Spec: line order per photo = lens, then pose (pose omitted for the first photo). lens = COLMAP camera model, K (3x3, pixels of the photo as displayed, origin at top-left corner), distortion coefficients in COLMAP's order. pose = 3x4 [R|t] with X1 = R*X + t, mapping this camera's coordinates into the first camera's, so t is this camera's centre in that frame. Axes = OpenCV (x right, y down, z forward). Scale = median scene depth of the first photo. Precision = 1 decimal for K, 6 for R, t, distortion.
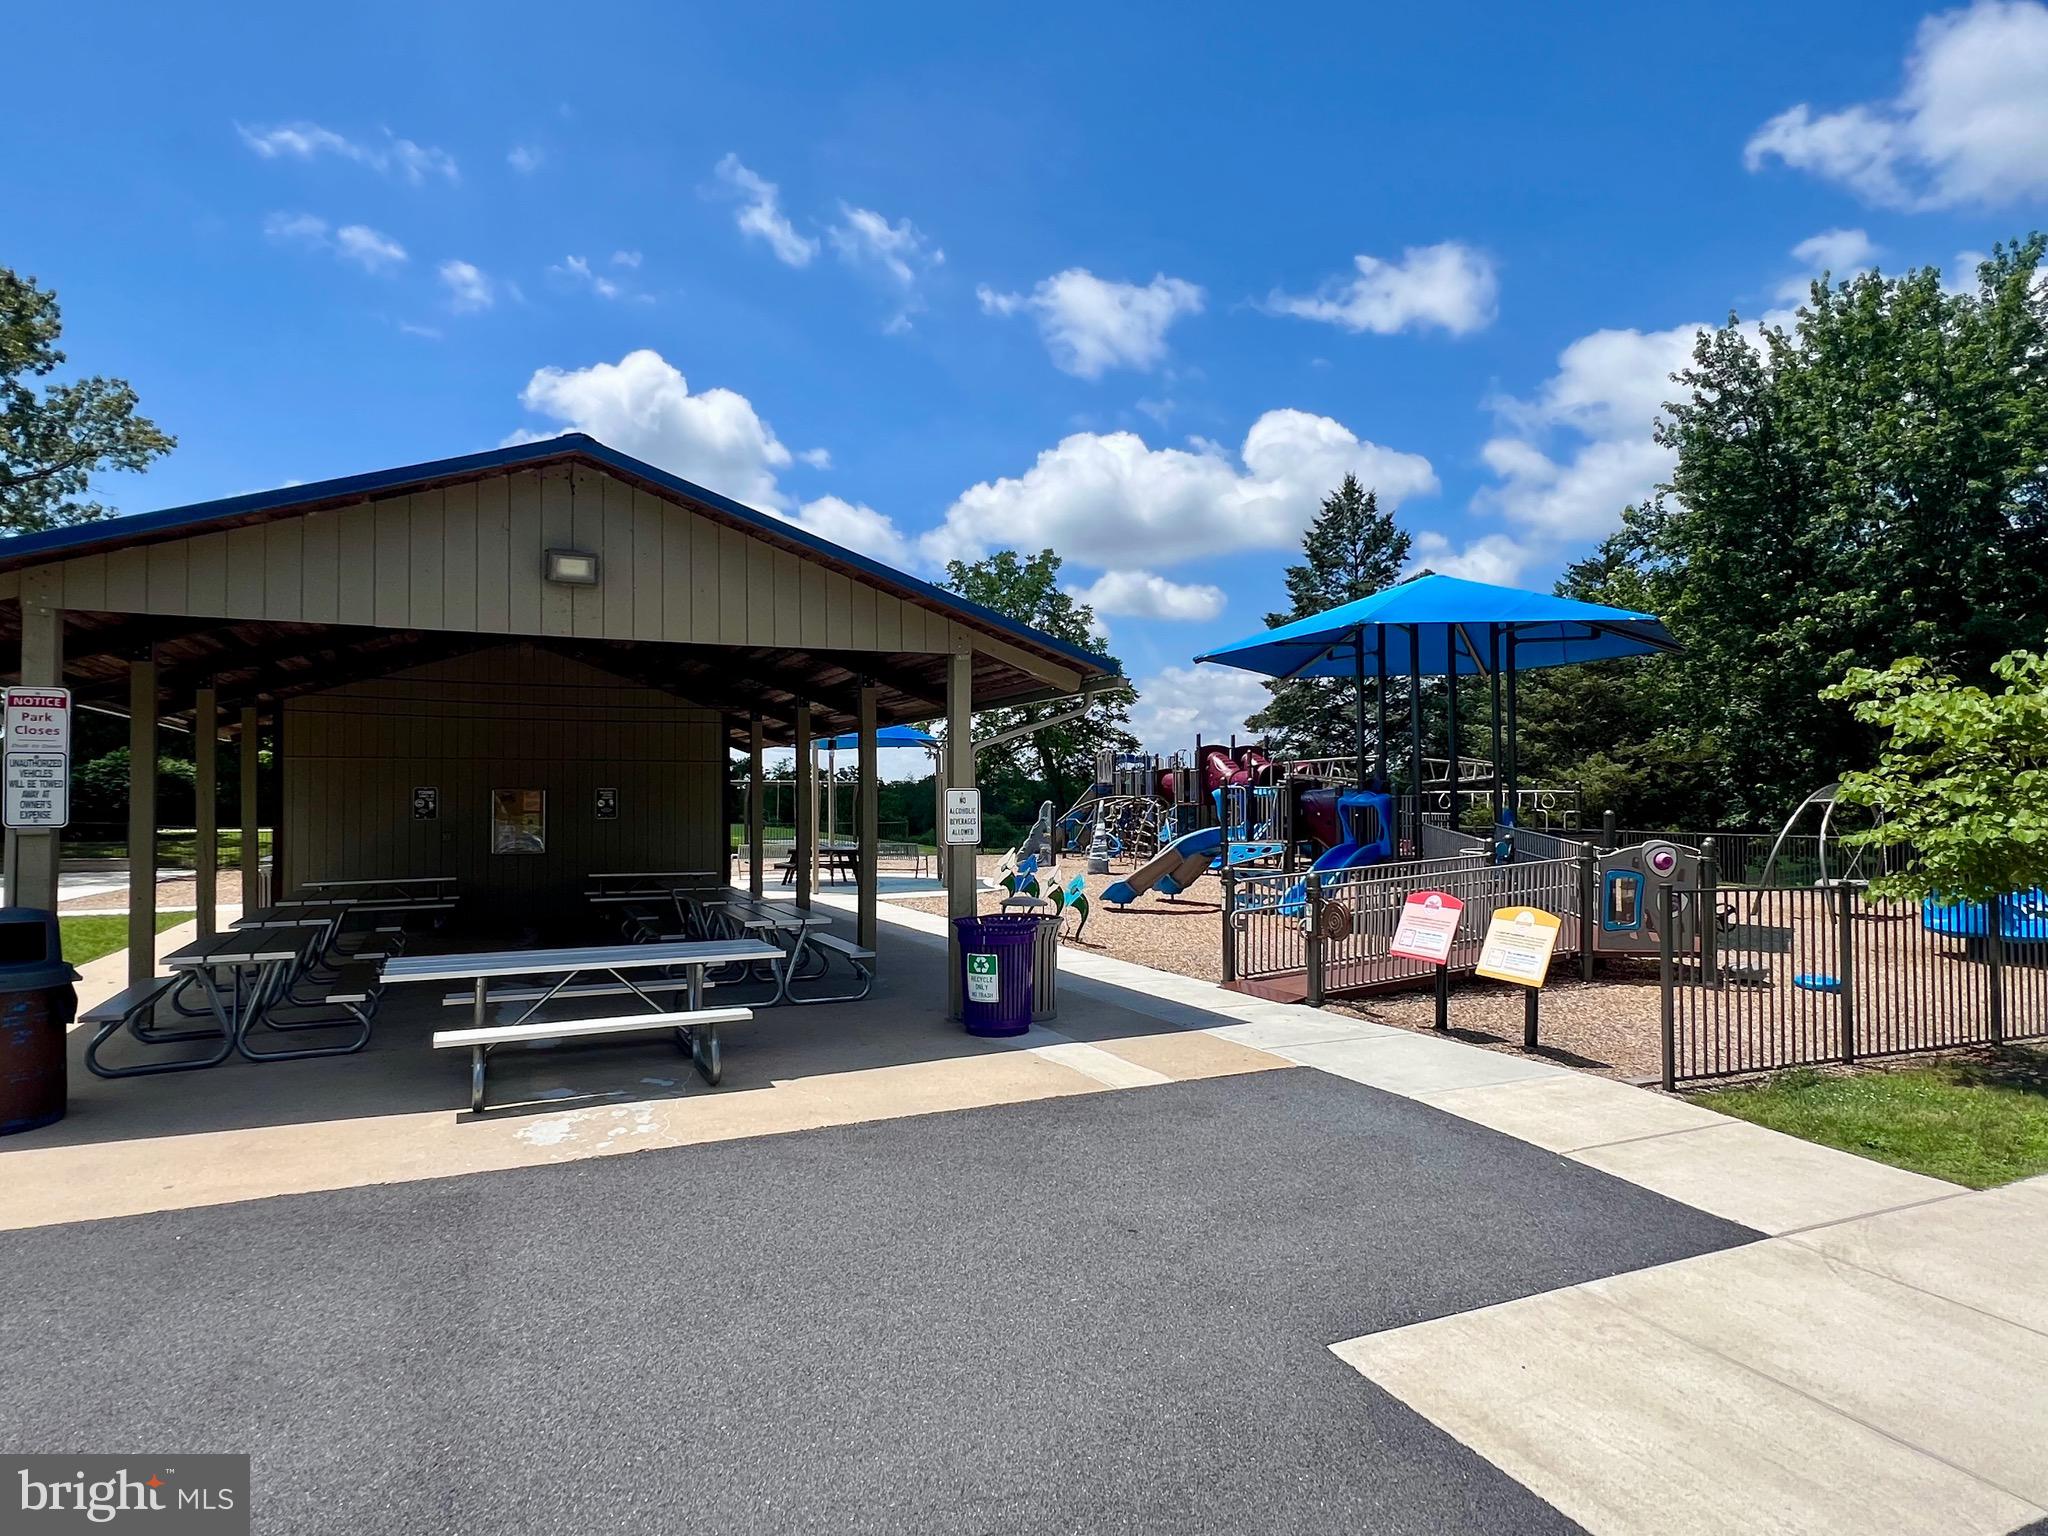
lens RADIAL K [[1118.9, 0, 1014.5], [0, 1118.9, 784.2], [0, 0, 1]] dist [-0.002325, -0.001249]
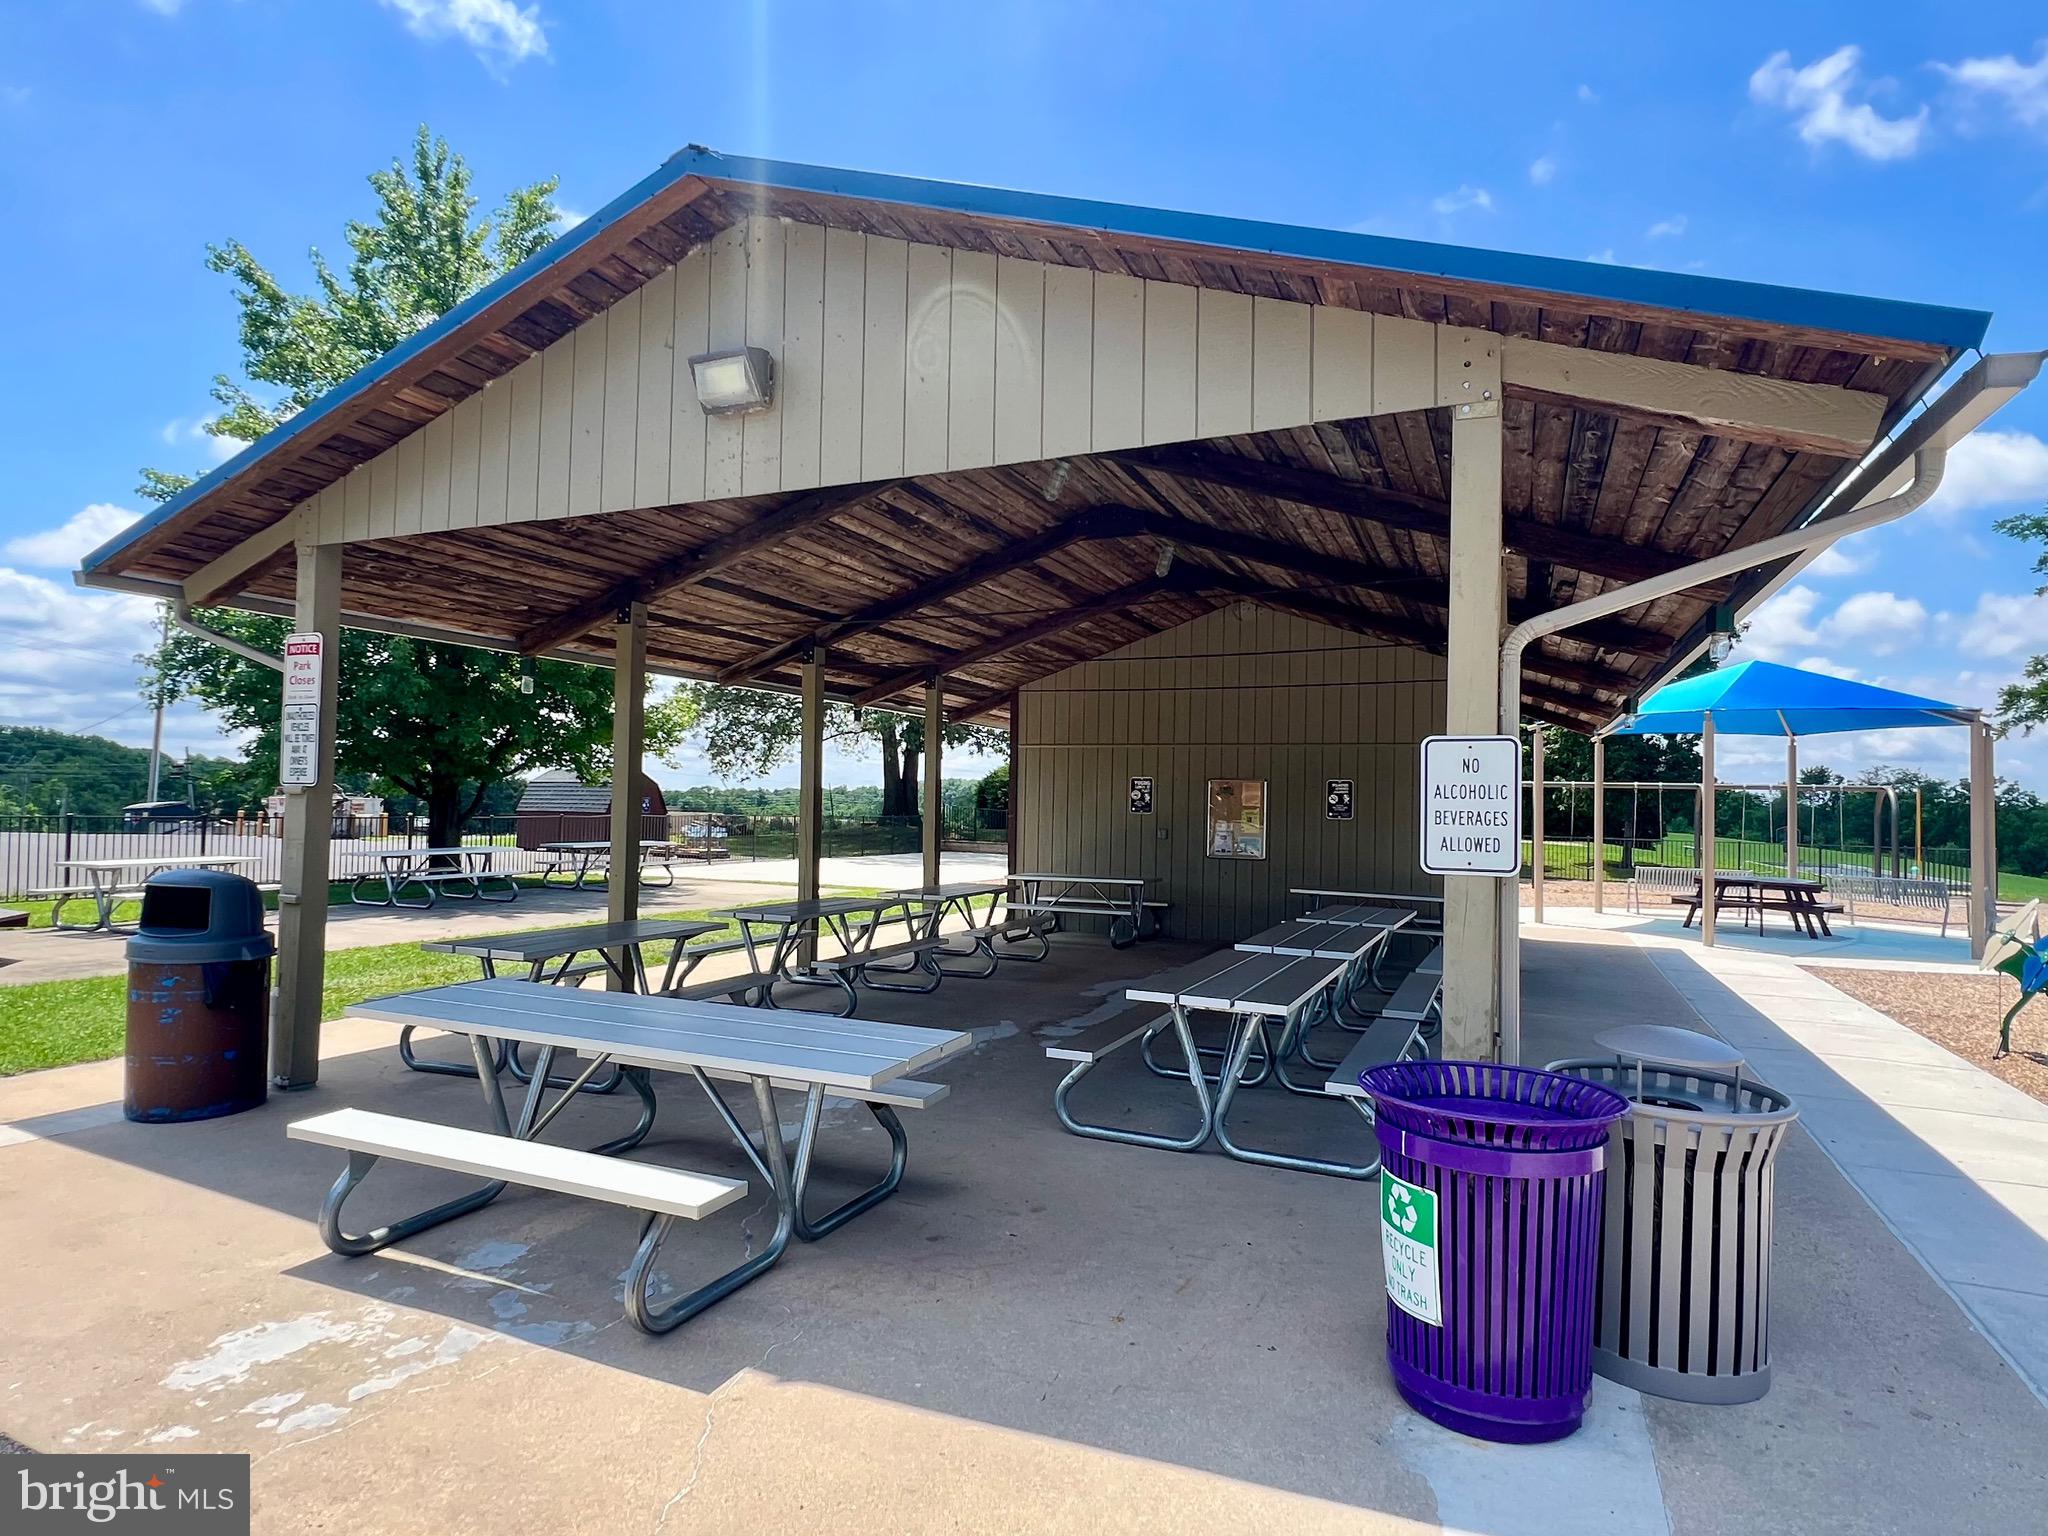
lens RADIAL K [[1118.9, 0, 1014.5], [0, 1118.9, 784.2], [0, 0, 1]] dist [-0.002325, -0.001249]
pose [[0.656655, 0.004561, -0.754177, 0.206201], [-0.012137, 0.999916, -0.004521, 0.034746], [0.754094, 0.012122, 0.656655, 0.844781]]
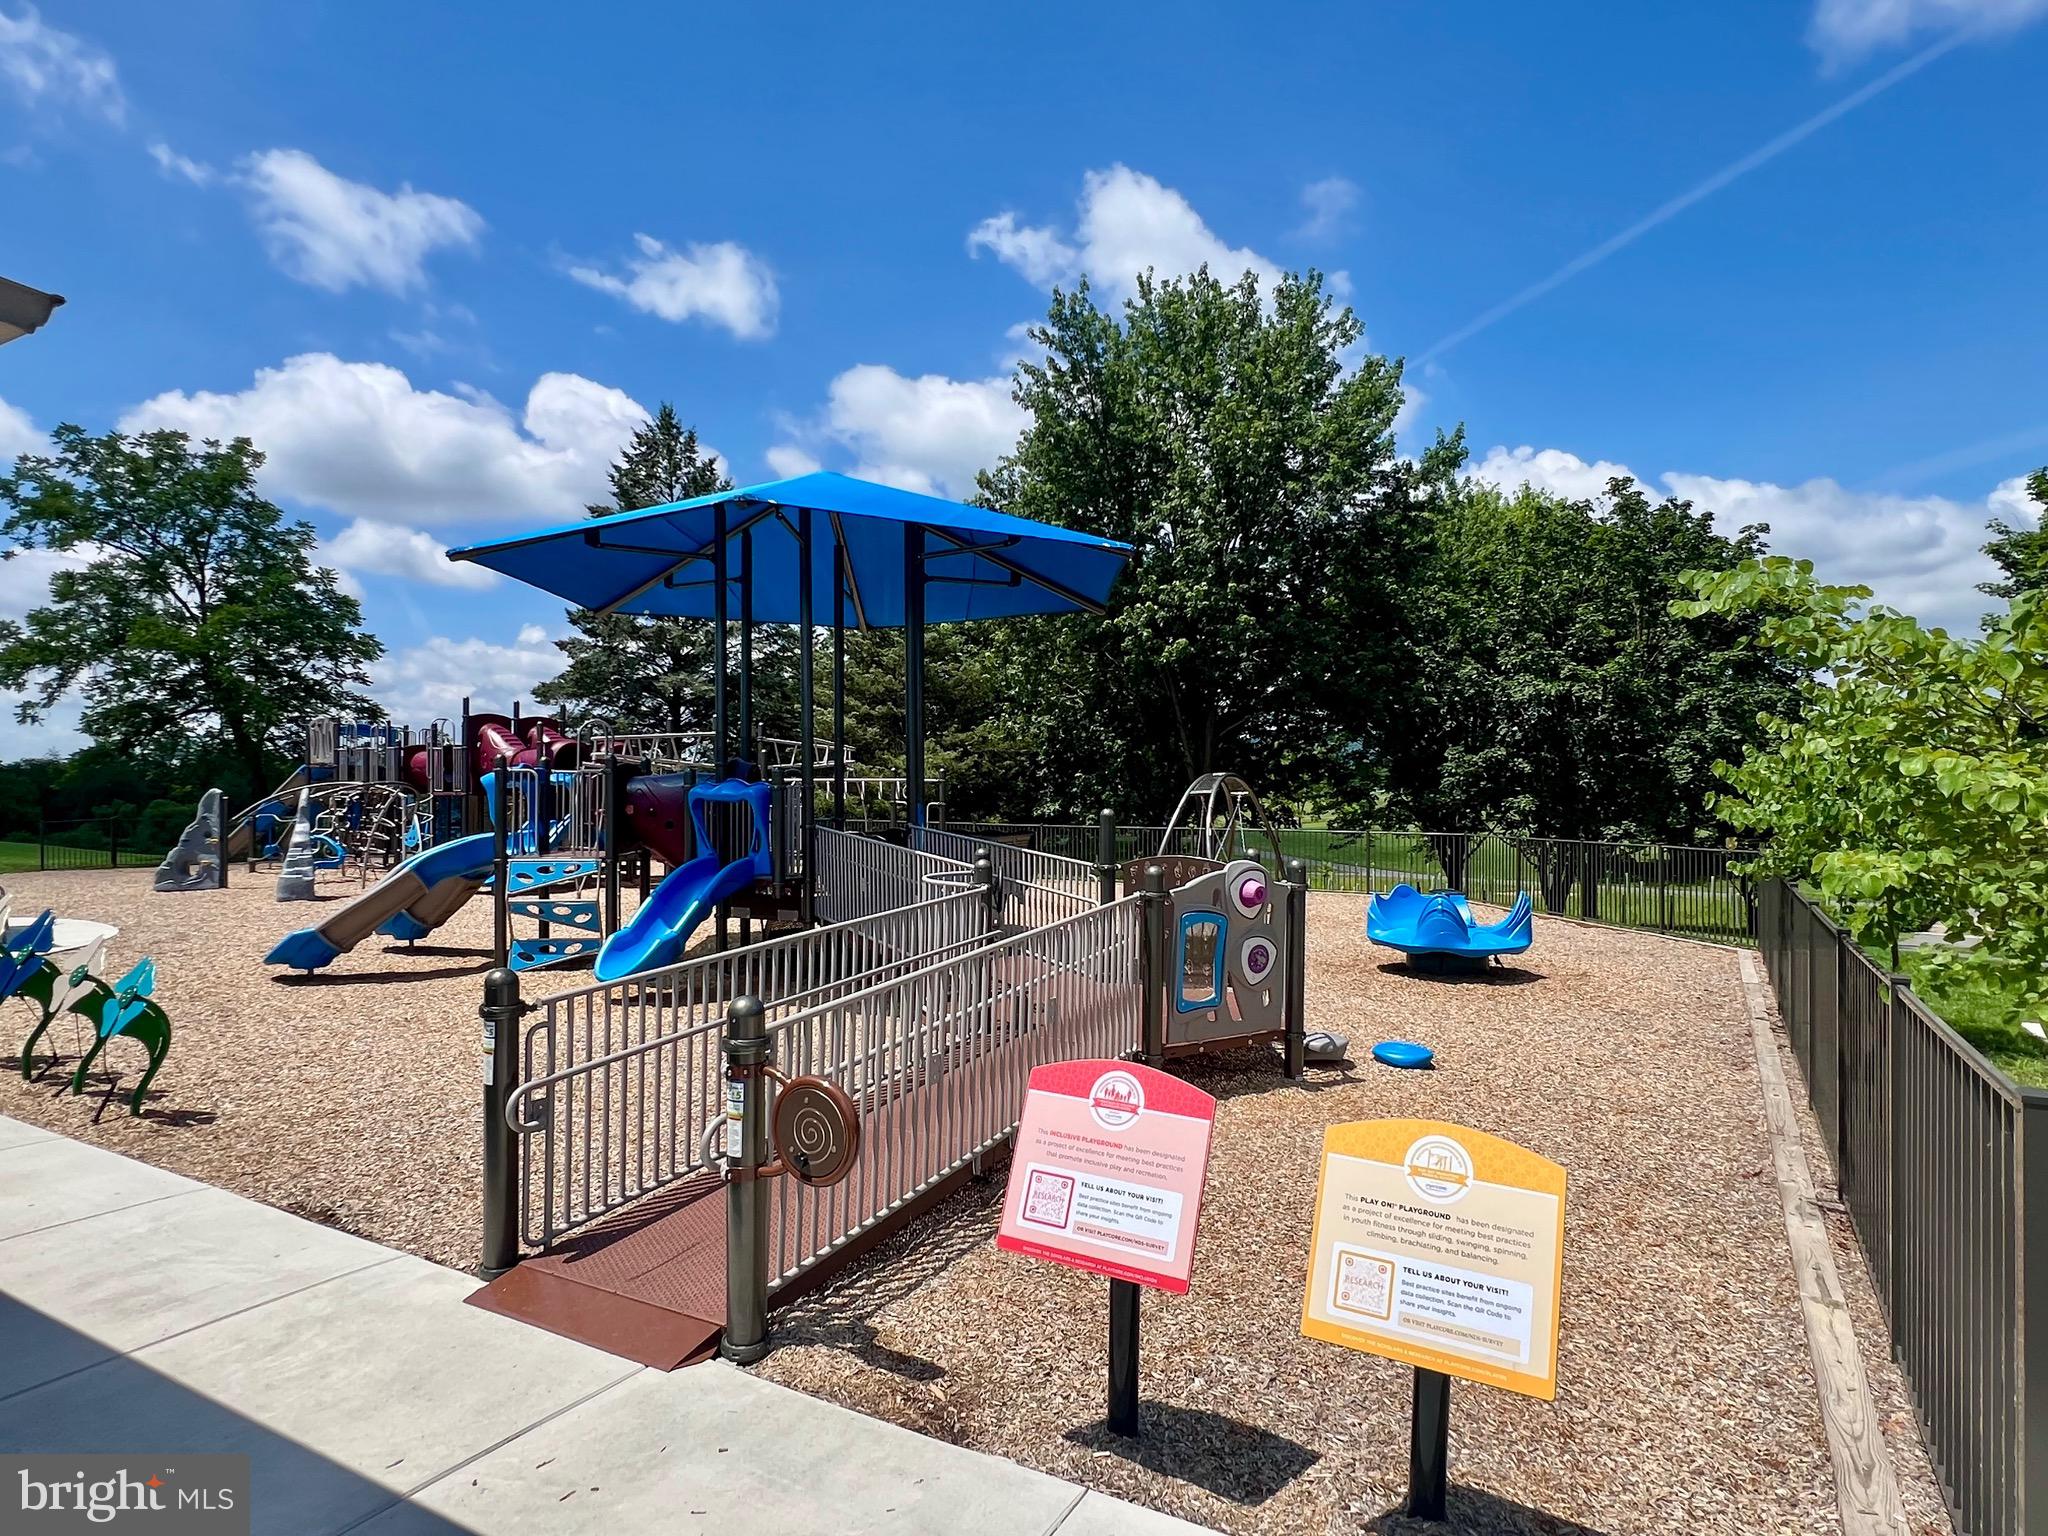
lens RADIAL K [[1118.9, 0, 1014.5], [0, 1118.9, 784.2], [0, 0, 1]] dist [-0.002325, -0.001249]
pose [[0.818225, 0.004900, 0.574877, 0.035956], [-0.011812, 0.999896, 0.008290, 0.001183], [-0.574777, -0.013574, 0.818198, 0.184356]]
